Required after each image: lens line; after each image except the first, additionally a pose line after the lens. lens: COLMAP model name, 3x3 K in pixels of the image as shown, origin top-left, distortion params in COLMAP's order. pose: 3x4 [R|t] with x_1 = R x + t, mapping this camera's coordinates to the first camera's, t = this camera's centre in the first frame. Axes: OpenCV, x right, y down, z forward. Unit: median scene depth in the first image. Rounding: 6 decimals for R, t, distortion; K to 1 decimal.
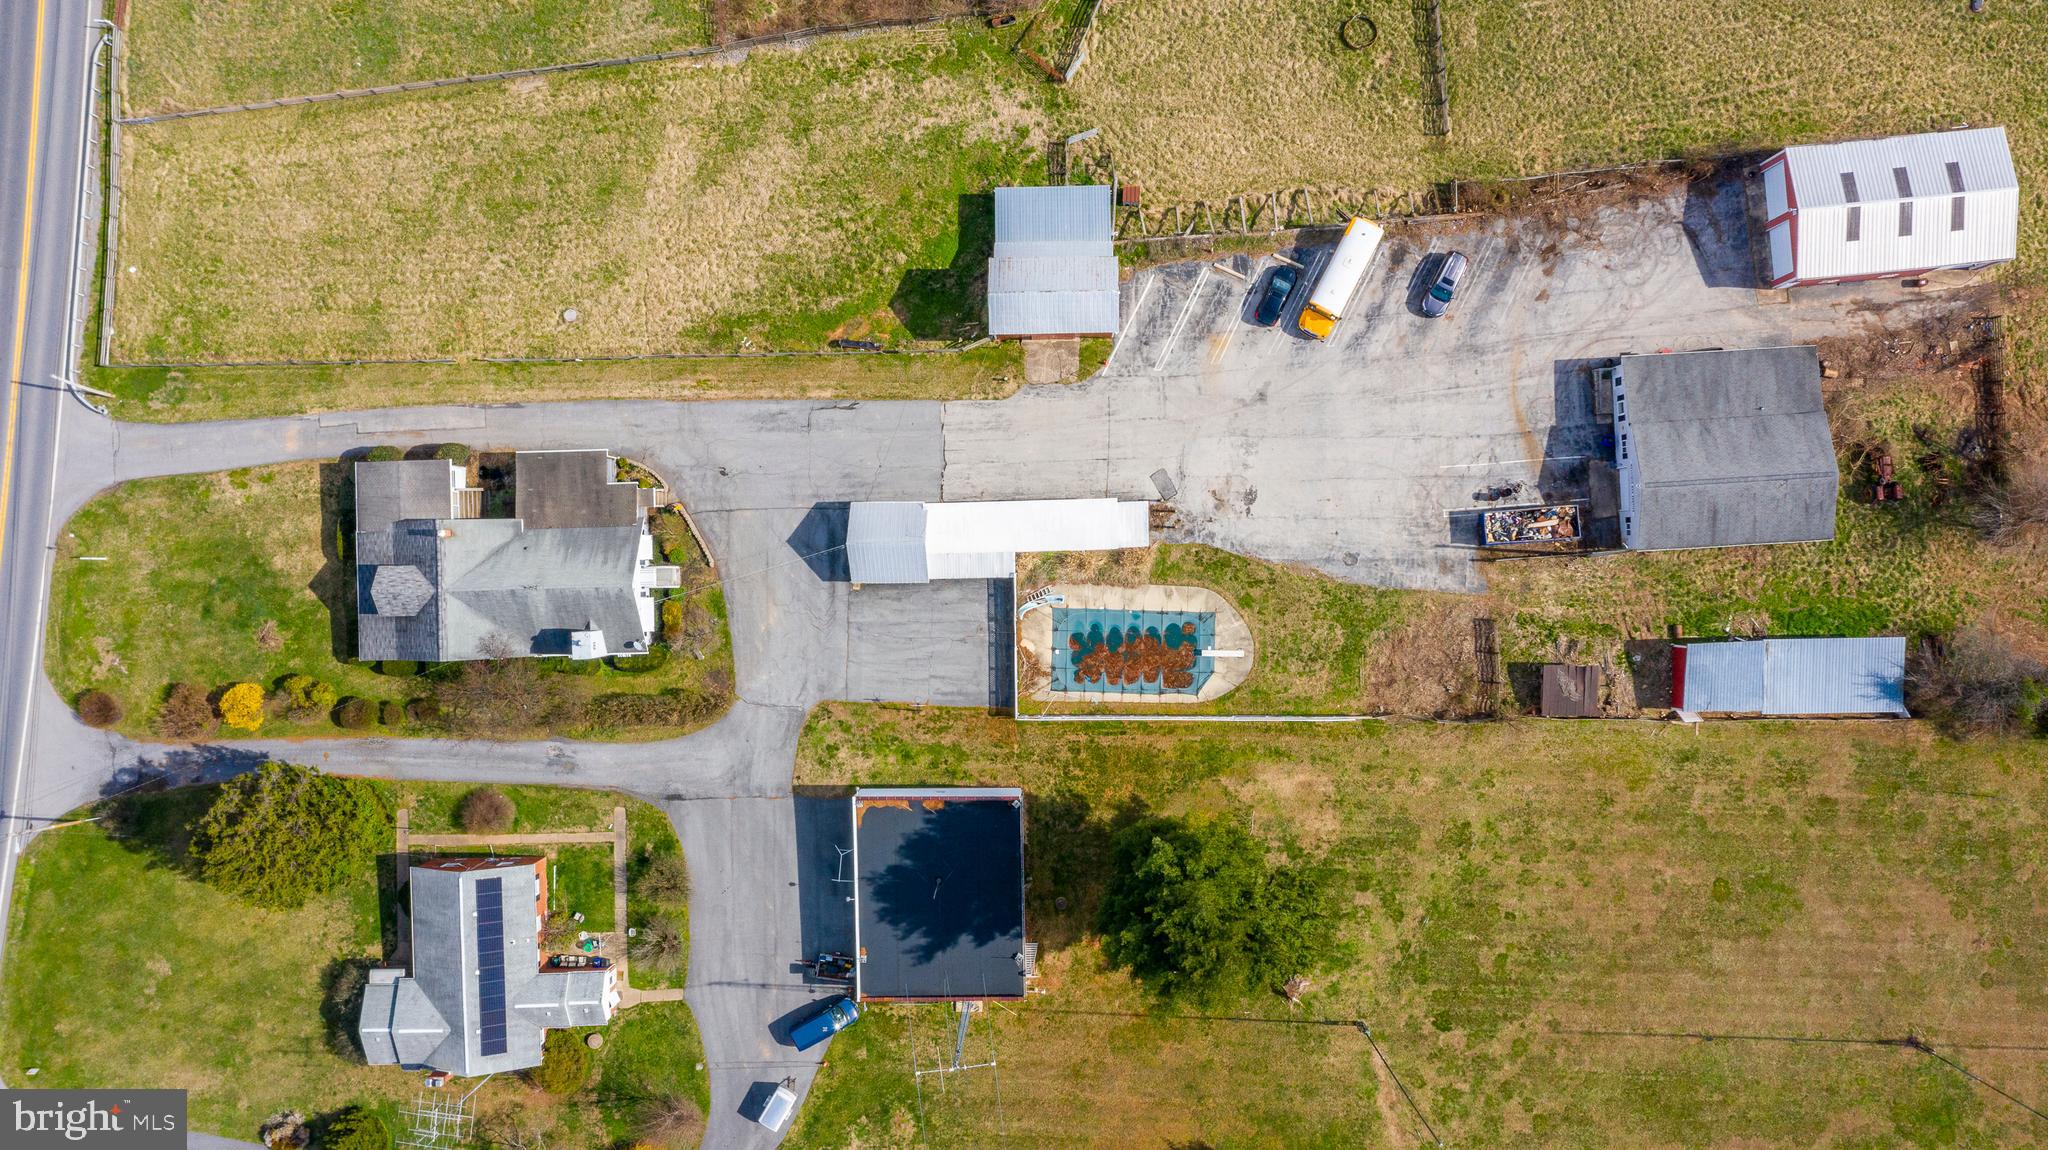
lens RADIAL K [[1615.3, 0, 1025.4], [0, 1615.3, 574.7], [0, 0, 1]] dist [-0.013100, 0.003564]
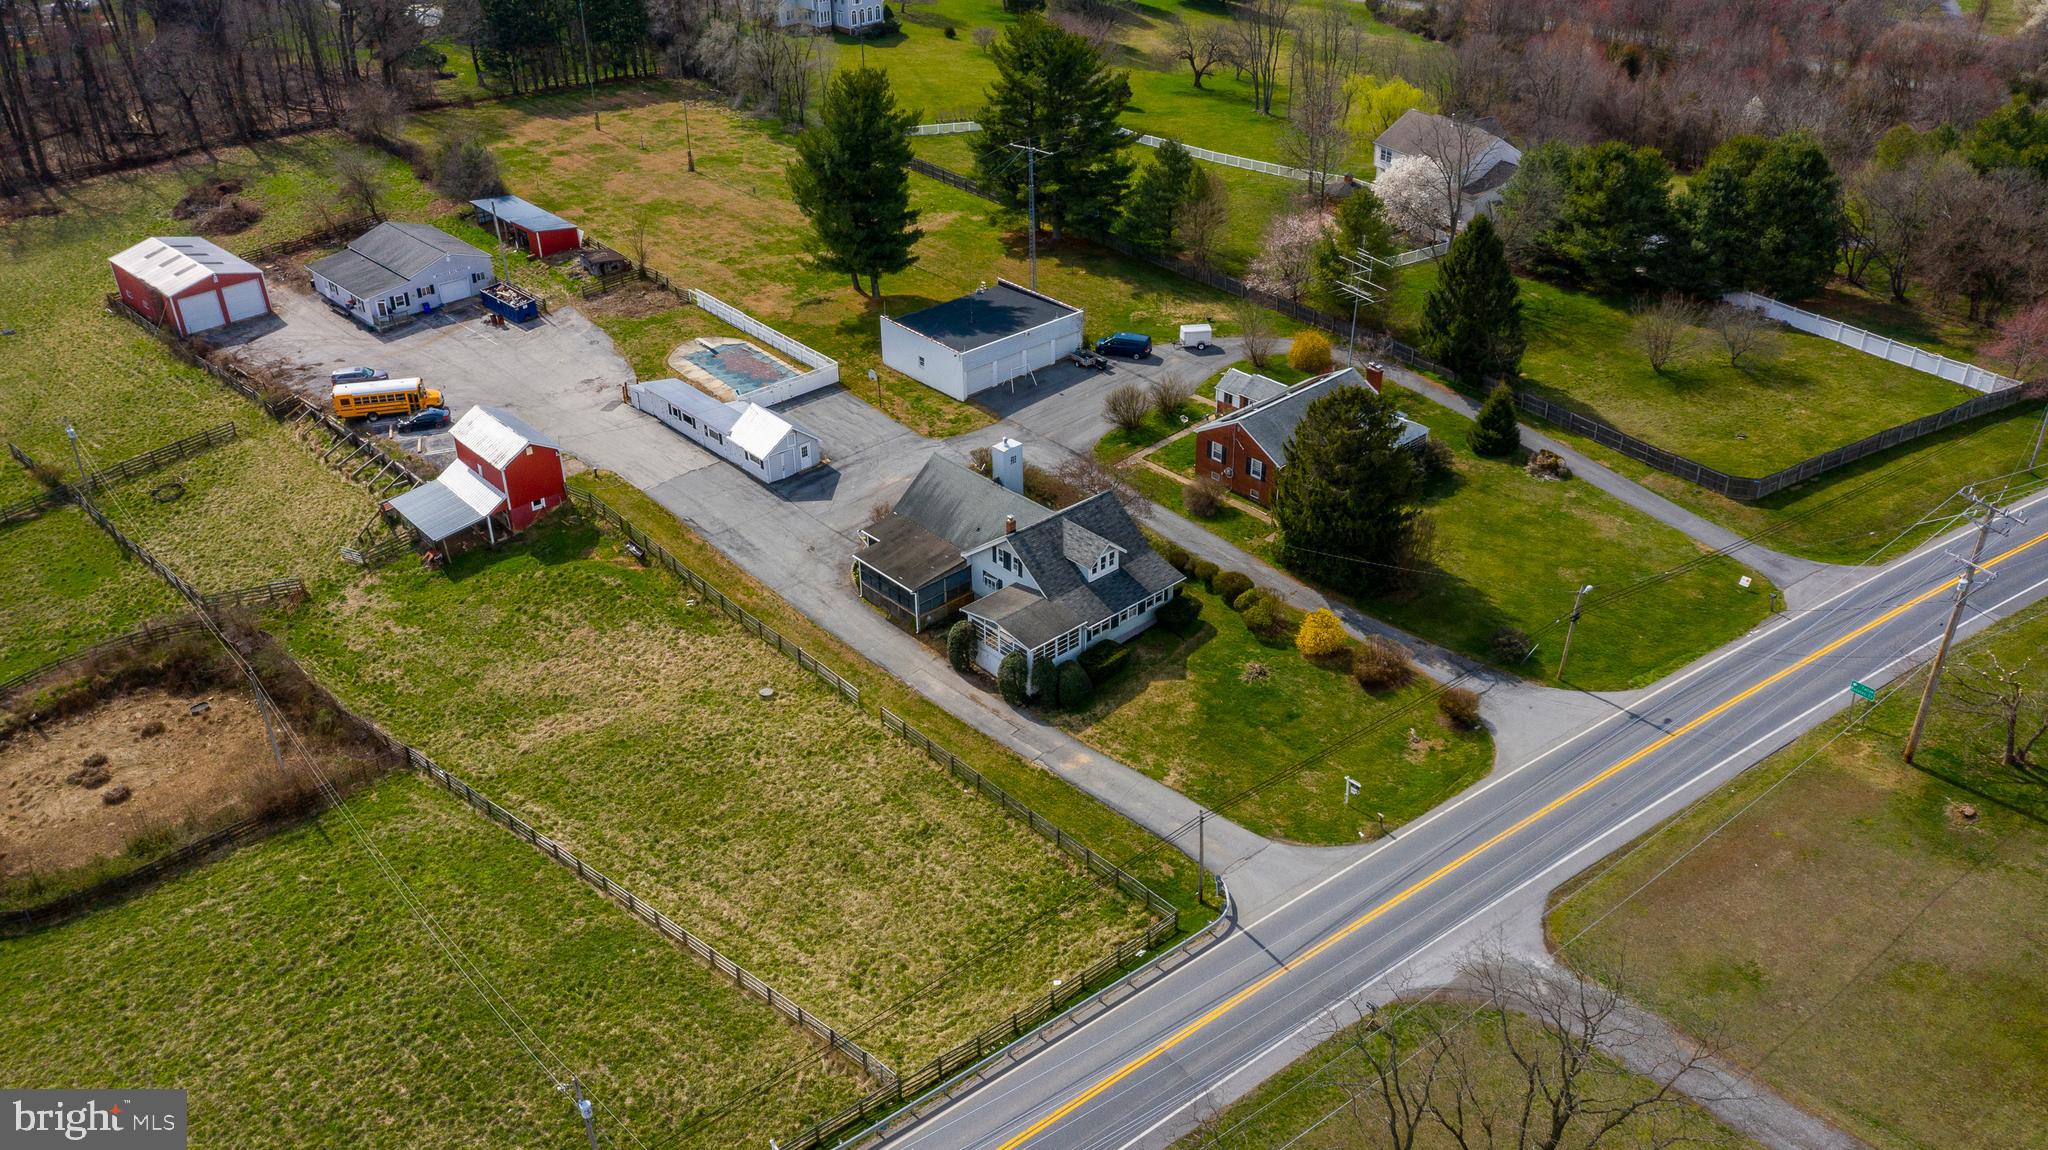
lens RADIAL K [[1615.3, 0, 1021.7], [0, 1615.3, 568.8], [0, 0, 1]] dist [-0.013100, 0.003564]
pose [[-0.654937, -0.368494, 0.659750, -0.953174], [0.755353, -0.345040, 0.557126, -0.536286], [0.022342, 0.863226, 0.504323, 0.499970]]
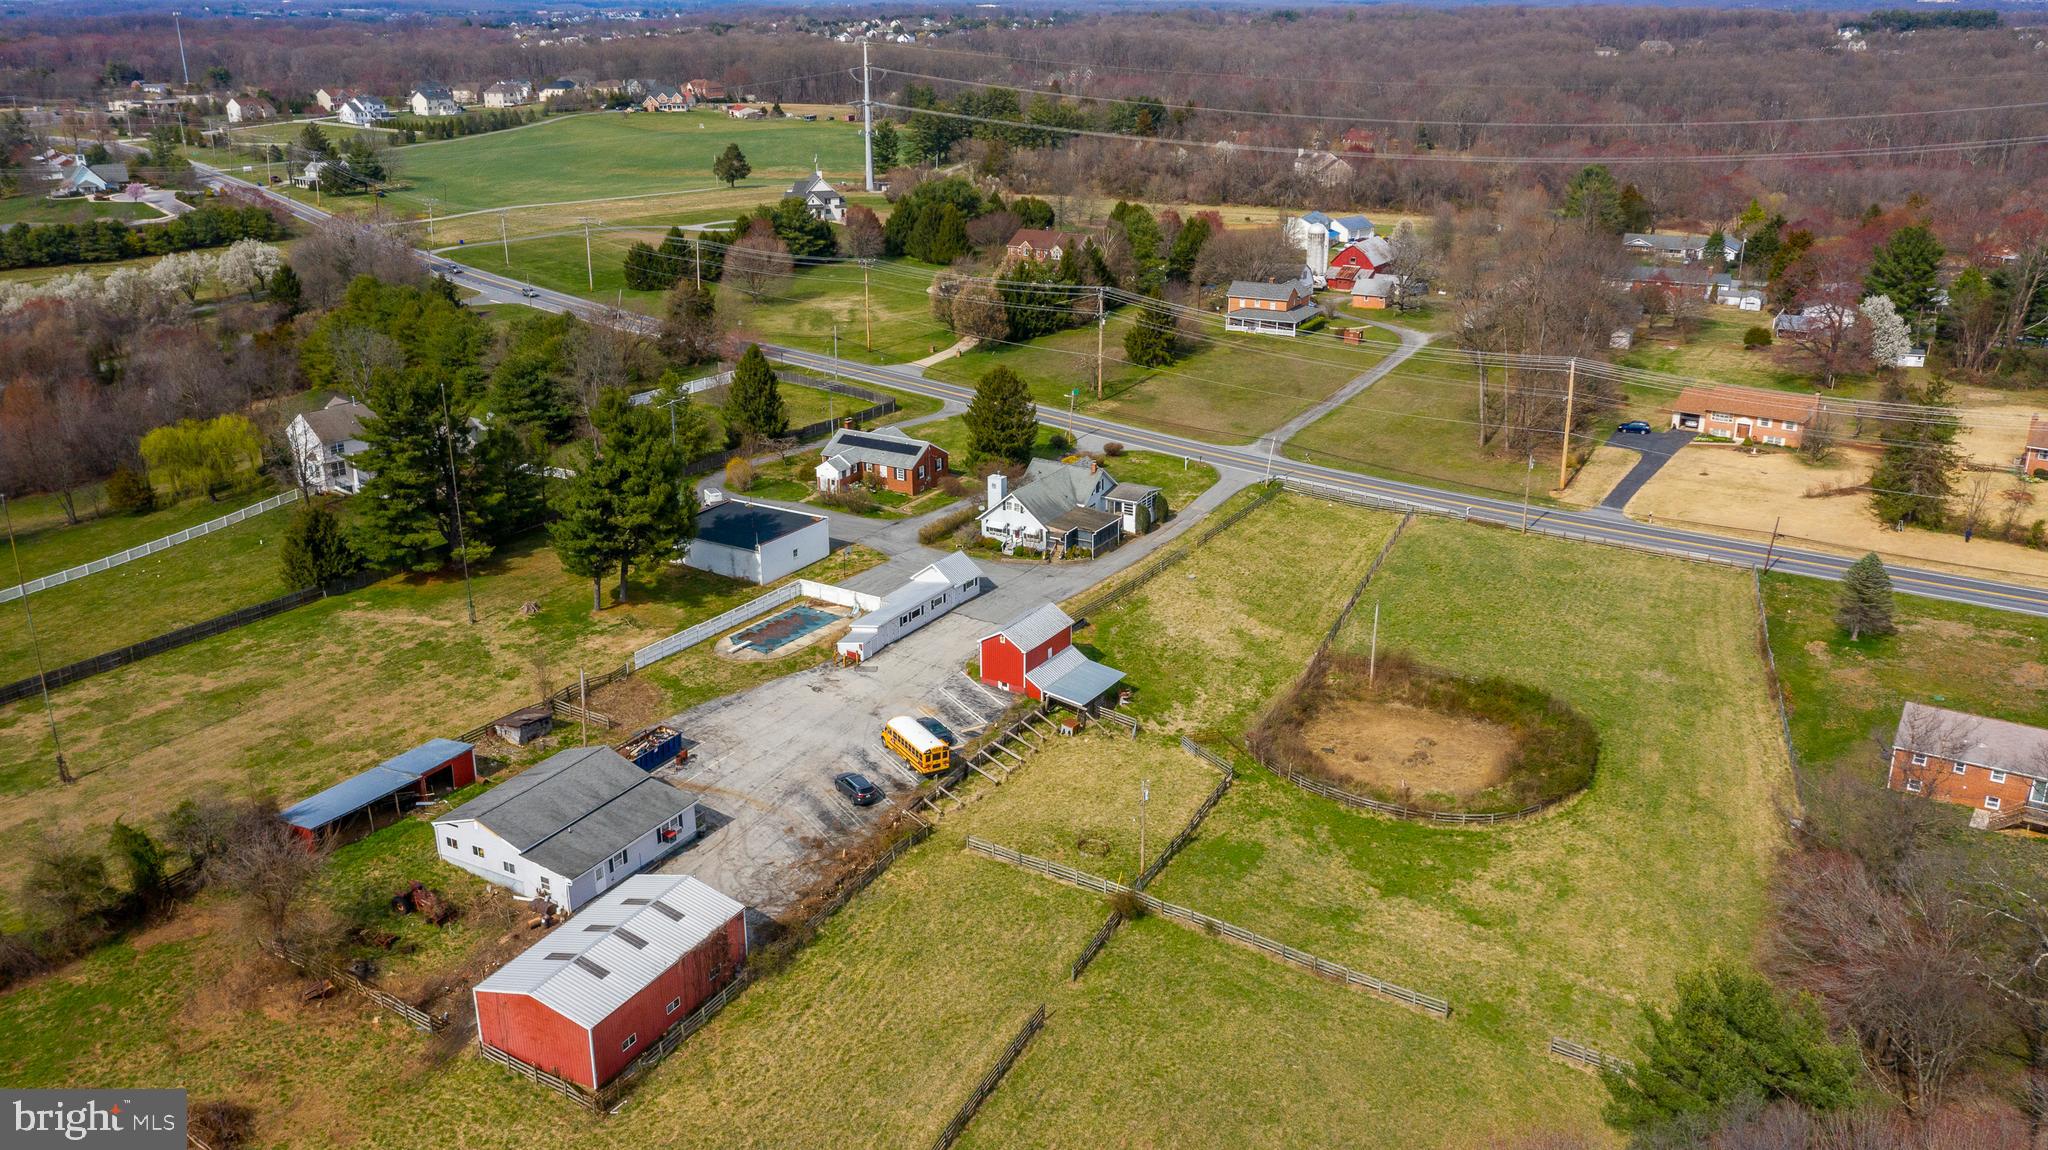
lens RADIAL K [[1615.3, 0, 1030.5], [0, 1615.3, 568.4], [0, 0, 1]] dist [-0.013100, 0.003564]
pose [[-0.532198, 0.301509, -0.791111, 1.028263], [-0.846590, -0.181705, 0.500268, -0.810367], [0.007086, 0.935989, 0.351958, 0.457151]]
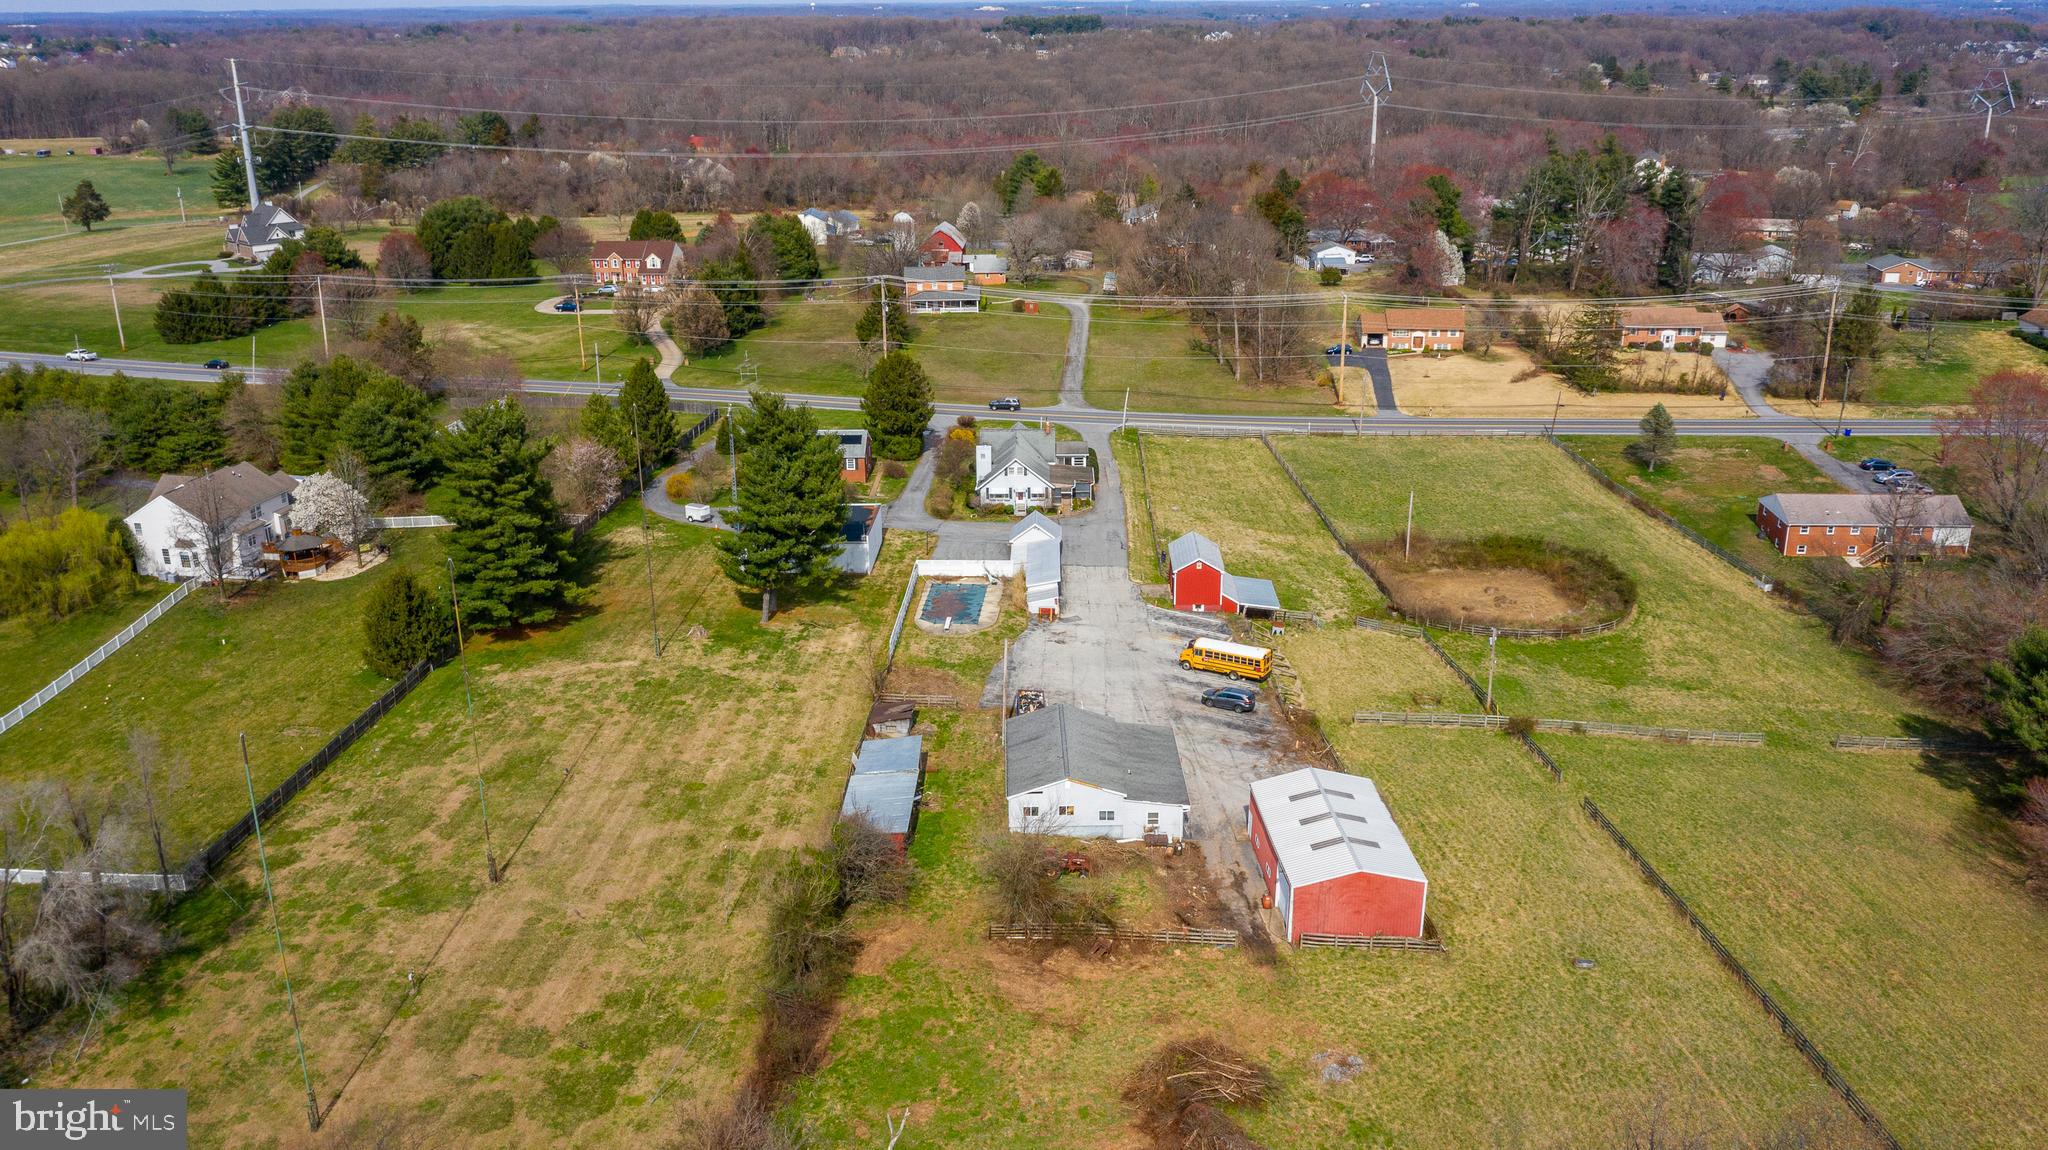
lens RADIAL K [[1615.3, 0, 1039.4], [0, 1615.3, 582.1], [0, 0, 1]] dist [-0.013100, 0.003564]
pose [[-0.033605, 0.354288, -0.934533, 1.382926], [-0.999433, -0.009792, 0.032226, -0.073193], [0.002267, 0.935085, 0.354416, 0.468479]]
